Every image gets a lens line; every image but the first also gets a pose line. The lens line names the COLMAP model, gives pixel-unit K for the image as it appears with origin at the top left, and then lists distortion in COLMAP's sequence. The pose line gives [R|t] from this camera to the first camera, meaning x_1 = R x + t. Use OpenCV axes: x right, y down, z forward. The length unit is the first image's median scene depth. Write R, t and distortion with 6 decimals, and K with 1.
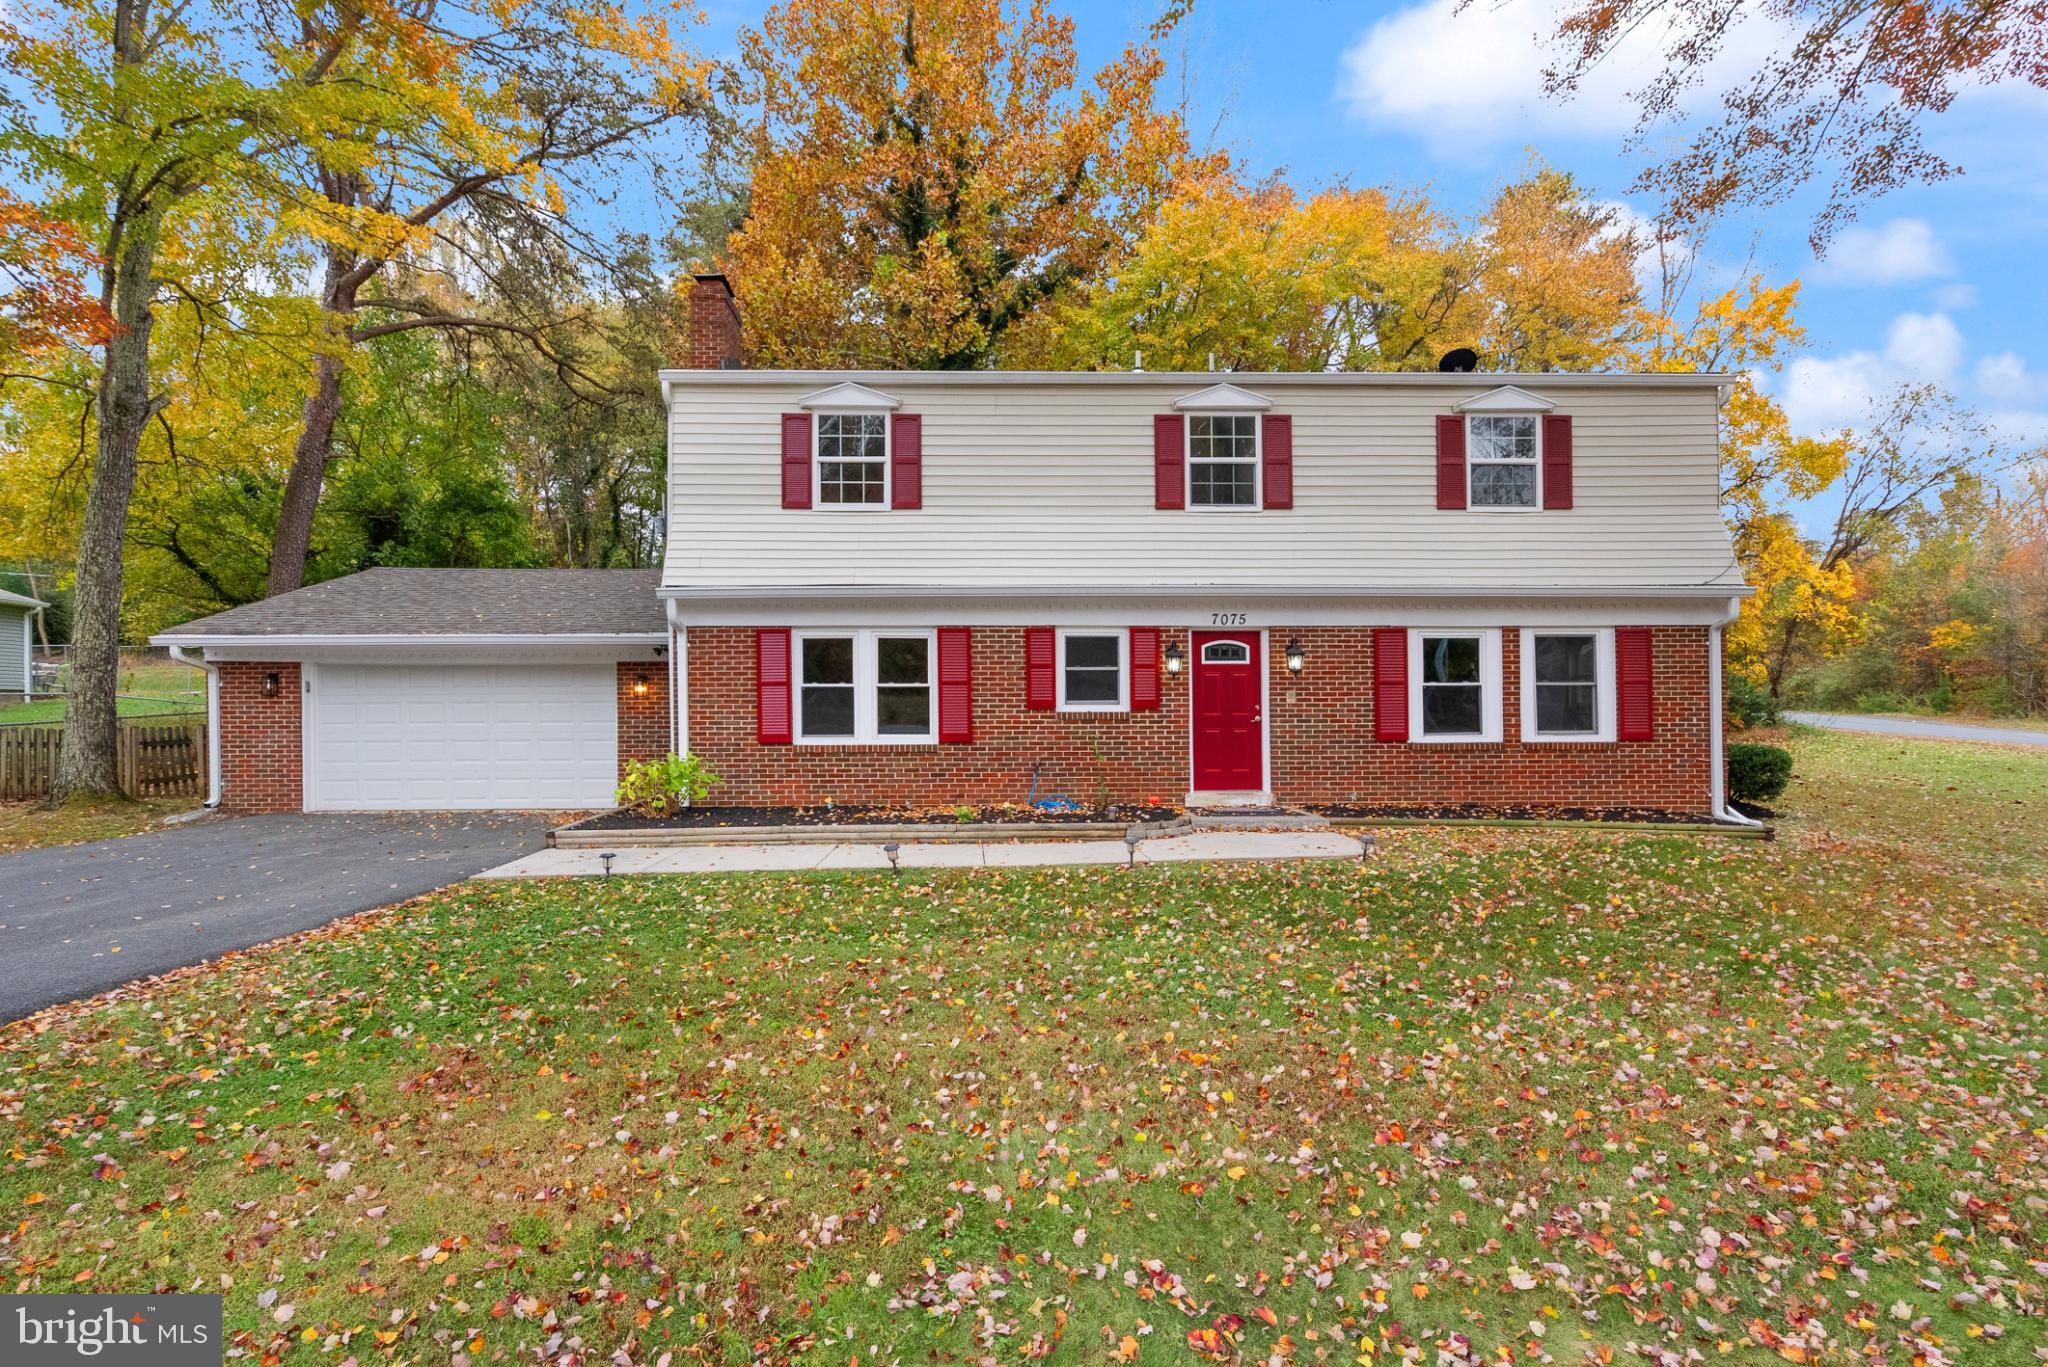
lens RADIAL K [[1017.5, 0, 1033.4], [0, 1017.5, 693.0], [0, 0, 1]] dist [-0.003448, 0.000580]
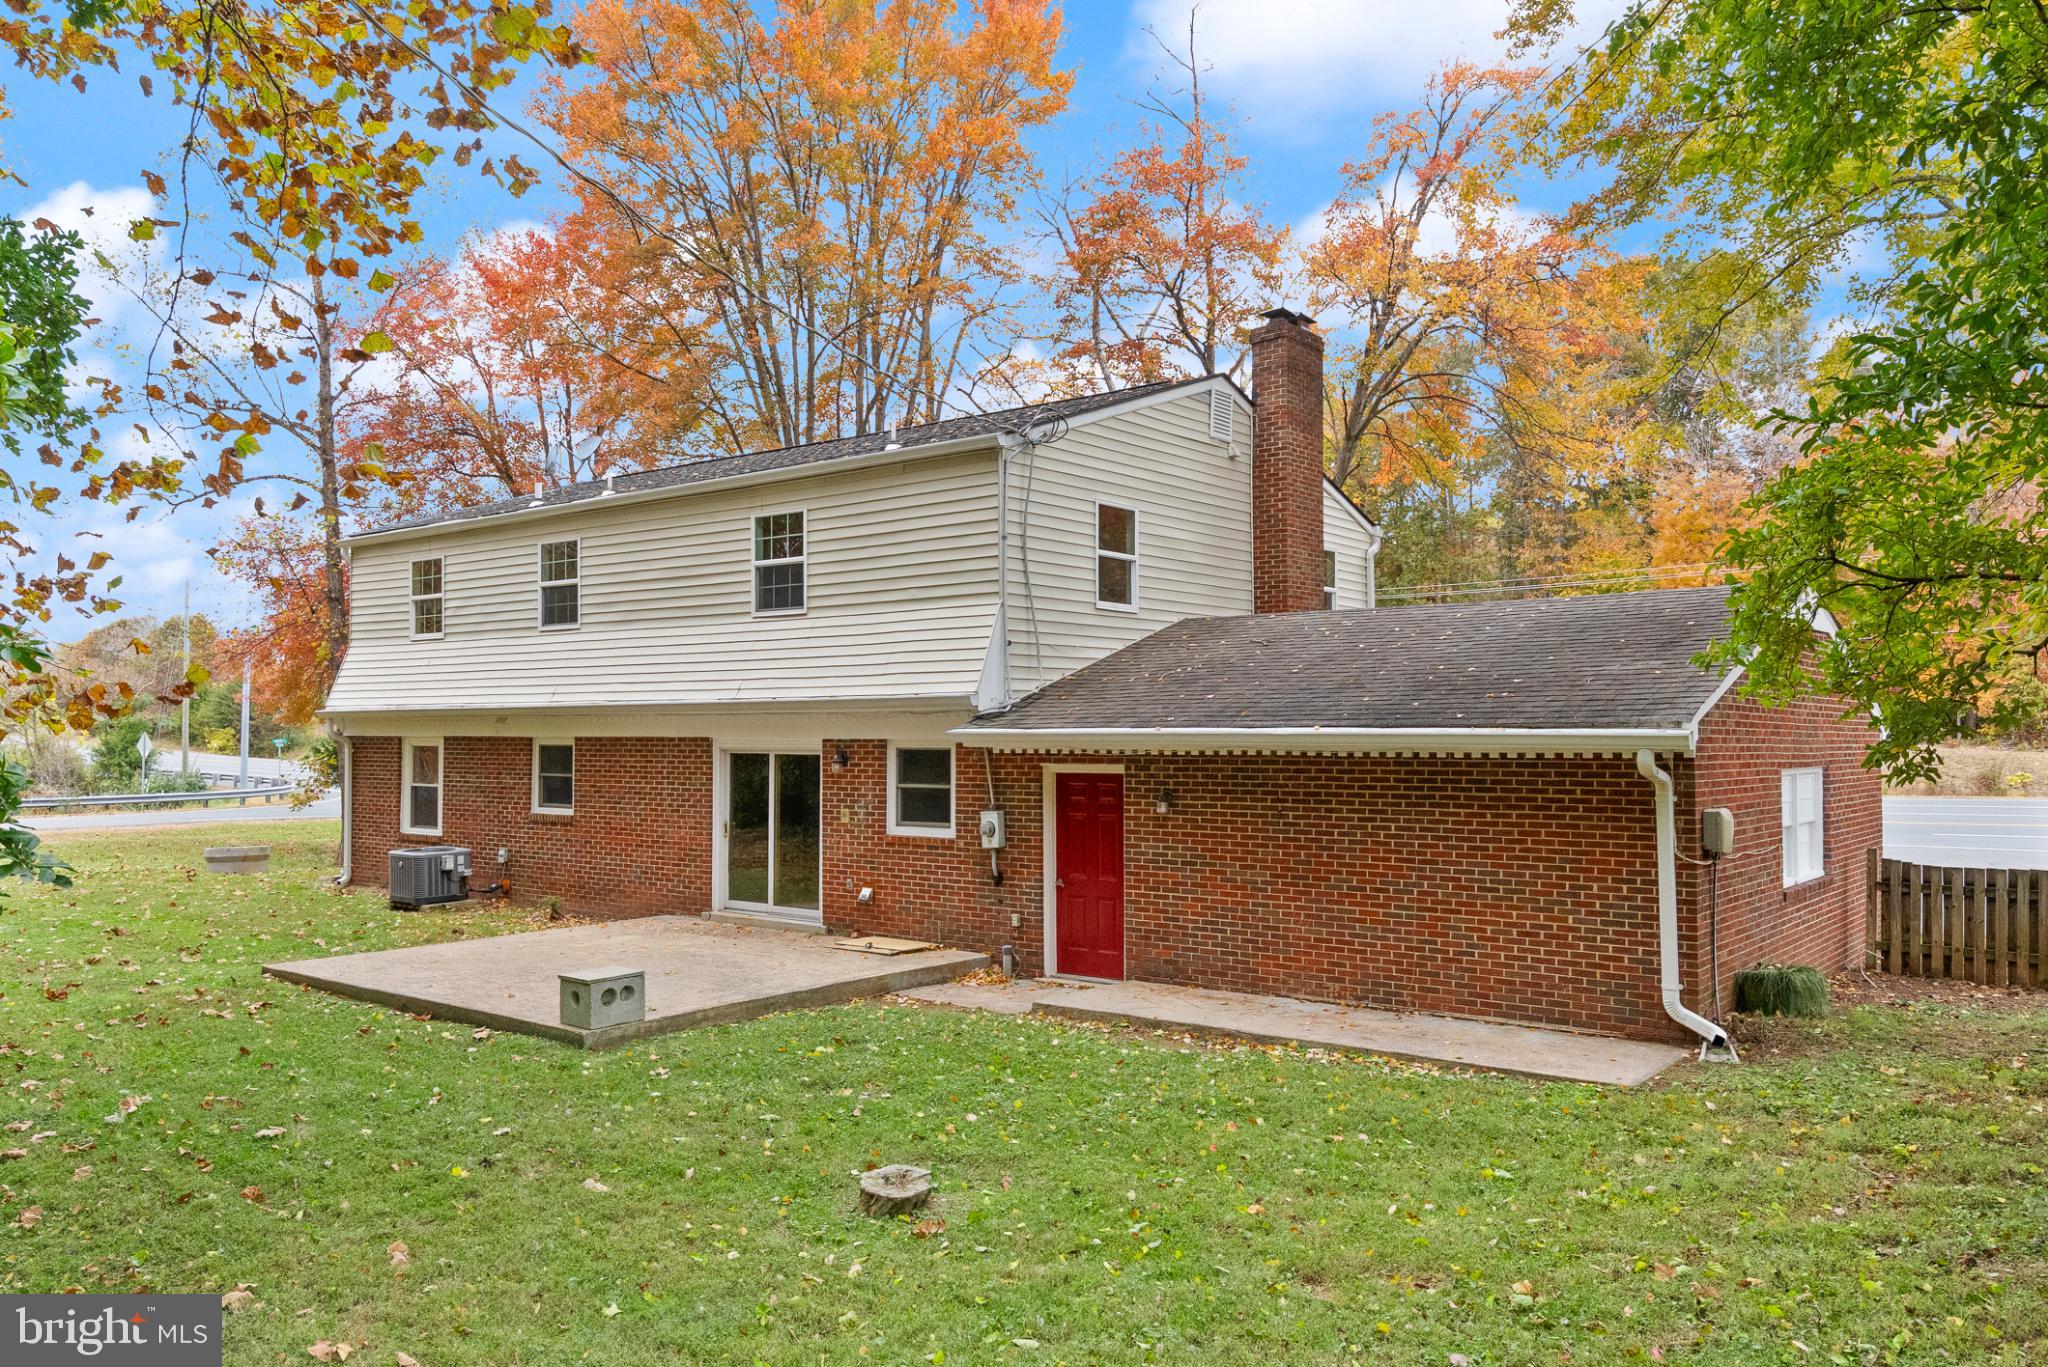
lens RADIAL K [[1546.5, 0, 1013.1], [0, 1546.5, 740.2], [0, 0, 1]] dist [0.011762, -0.005013]
pose [[0.755237, 0.000376, -0.655452, 0.976593], [-0.043702, 0.997803, -0.049783, -0.000167], [0.653994, 0.066243, 0.753594, 0.058436]]
